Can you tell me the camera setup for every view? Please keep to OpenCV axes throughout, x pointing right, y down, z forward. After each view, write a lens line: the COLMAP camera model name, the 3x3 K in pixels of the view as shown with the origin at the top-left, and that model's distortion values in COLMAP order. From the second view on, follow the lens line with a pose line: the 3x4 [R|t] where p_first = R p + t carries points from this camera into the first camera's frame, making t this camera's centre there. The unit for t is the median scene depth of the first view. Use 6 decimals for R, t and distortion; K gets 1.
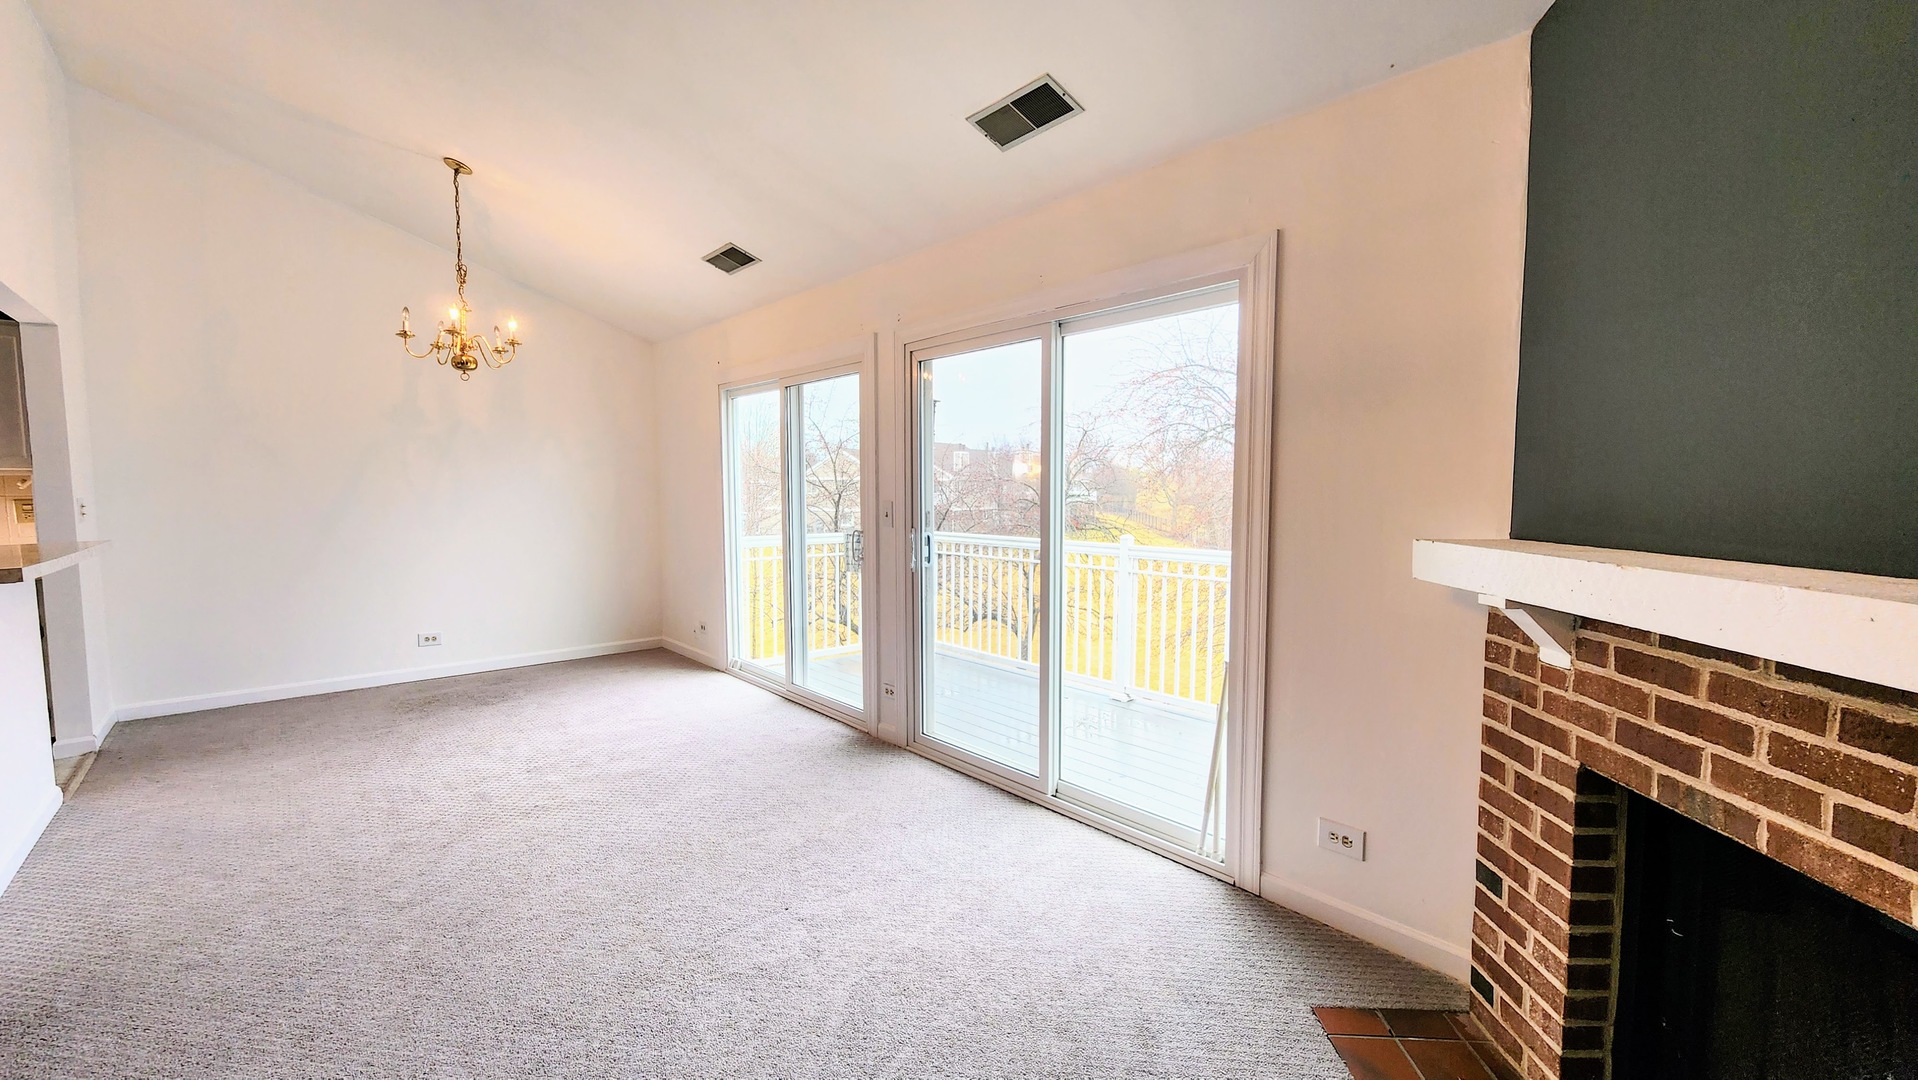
lens RADIAL K [[784.0, 0, 964.0], [0, 784.0, 545.4], [0, 0, 1]] dist [0.000388, 0.000070]
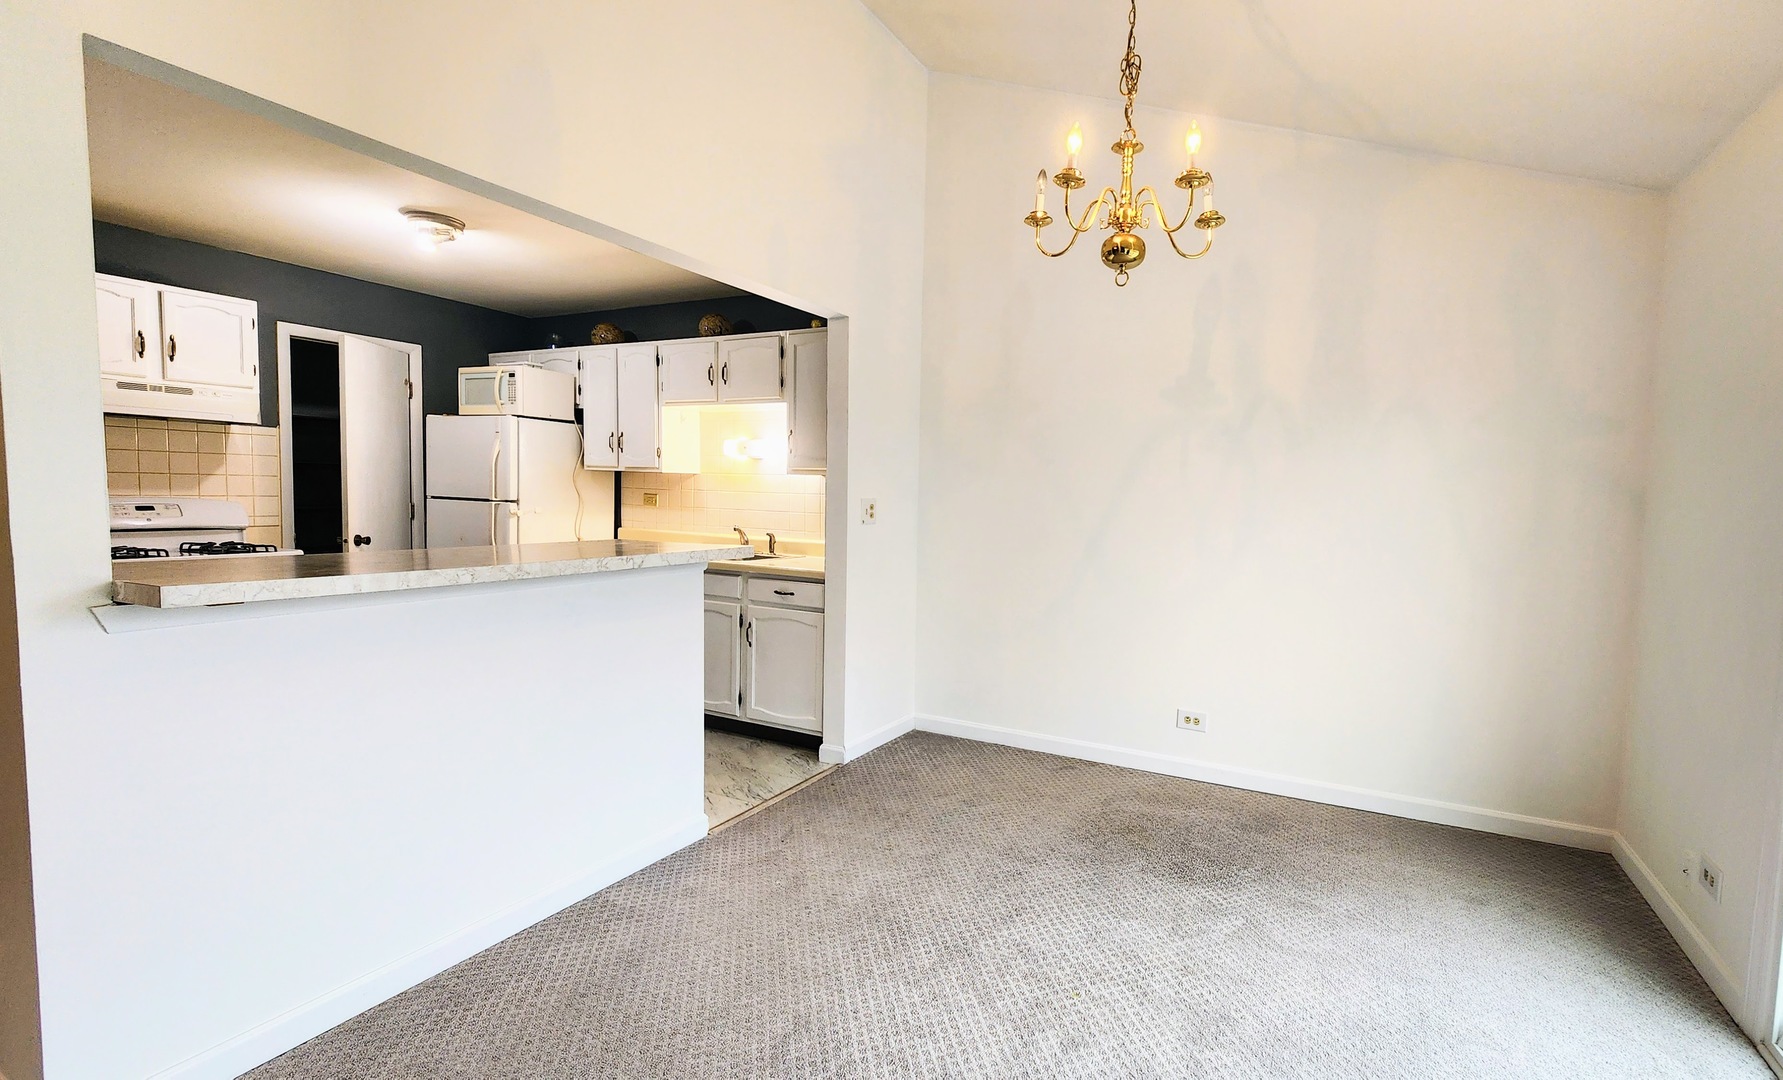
lens RADIAL K [[775.2, 0, 962.0], [0, 775.2, 547.3], [0, 0, 1]] dist [-0.000057, -0.000024]
pose [[0.379238, 0.077776, -0.922025, -0.193940], [-0.099385, 0.994120, 0.042980, -0.051591], [0.919946, 0.075336, 0.384738, 0.720513]]
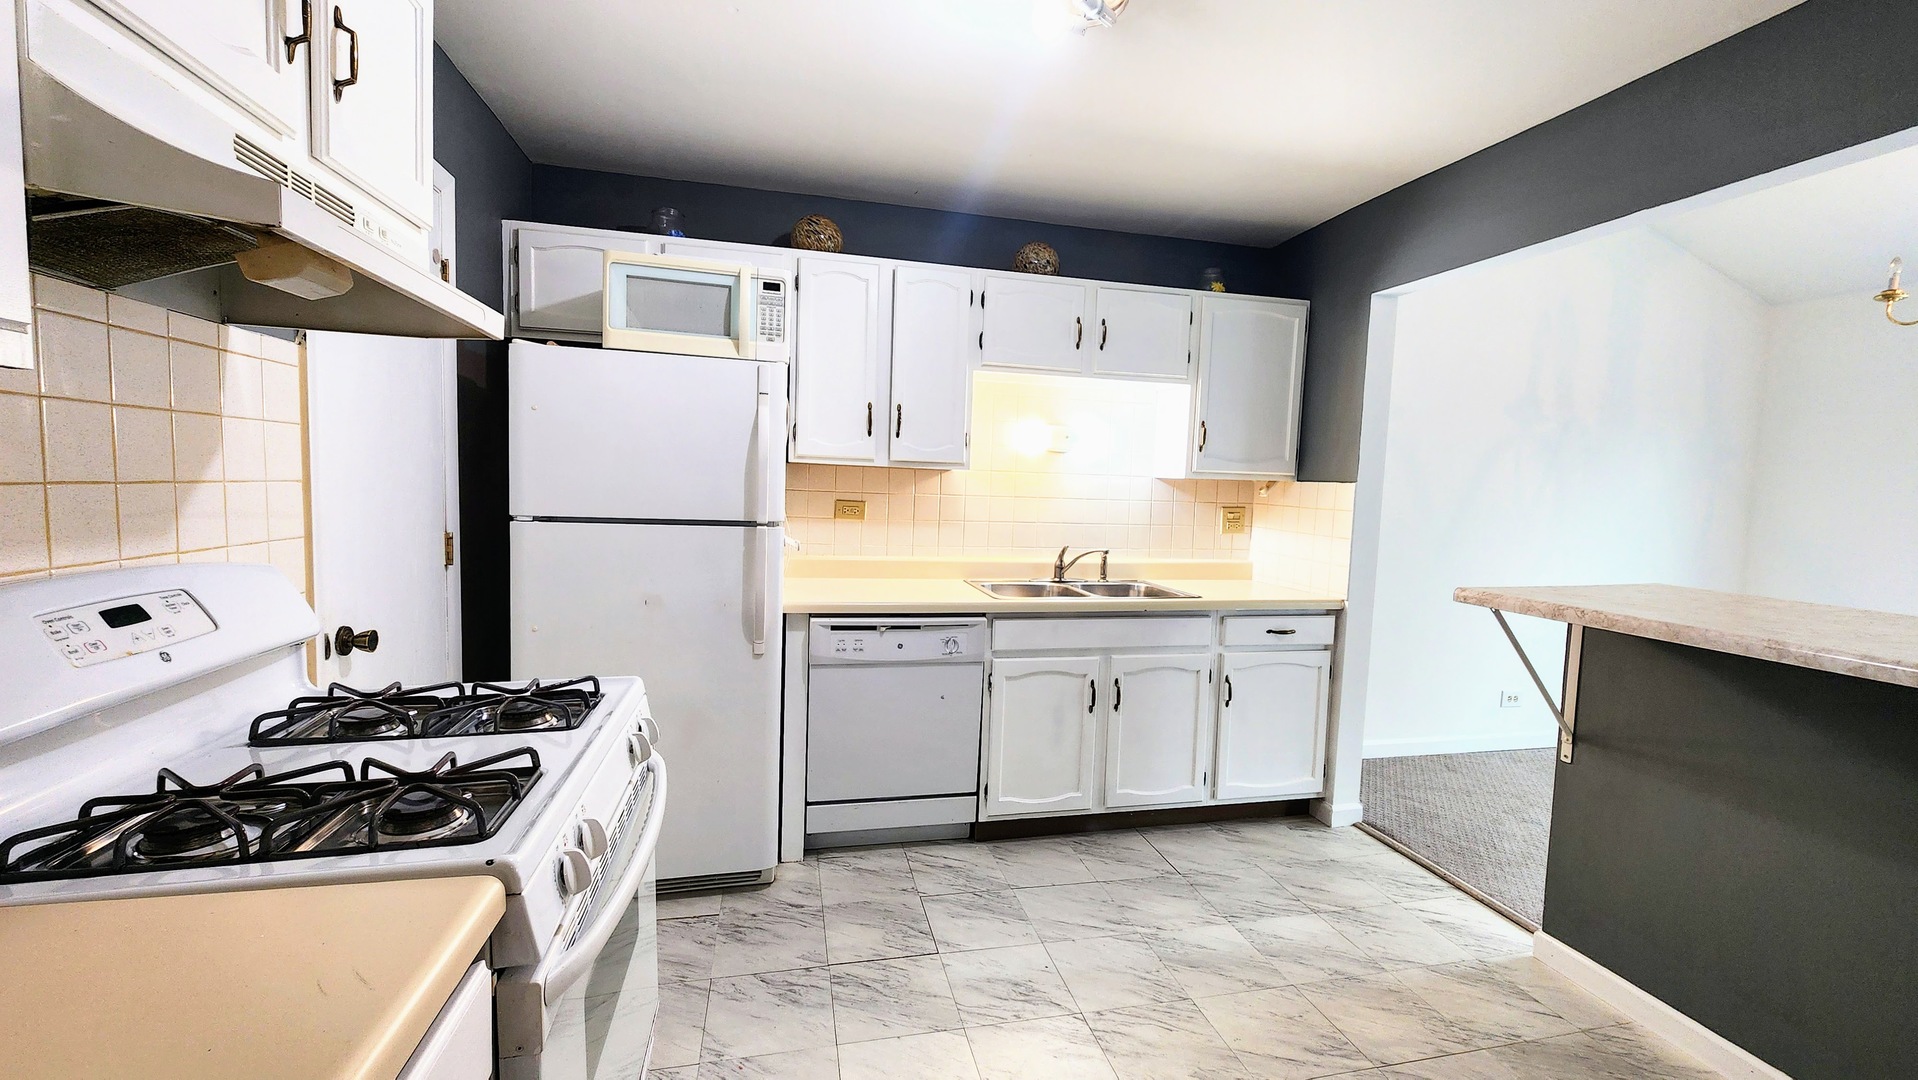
lens RADIAL K [[784.0, 0, 964.0], [0, 784.0, 545.4], [0, 0, 1]] dist [0.000388, 0.000070]
pose [[0.882116, 0.066268, -0.466348, -1.065272], [-0.068346, 0.997584, 0.012479, -0.005716], [0.466048, 0.020865, 0.884514, 0.075612]]
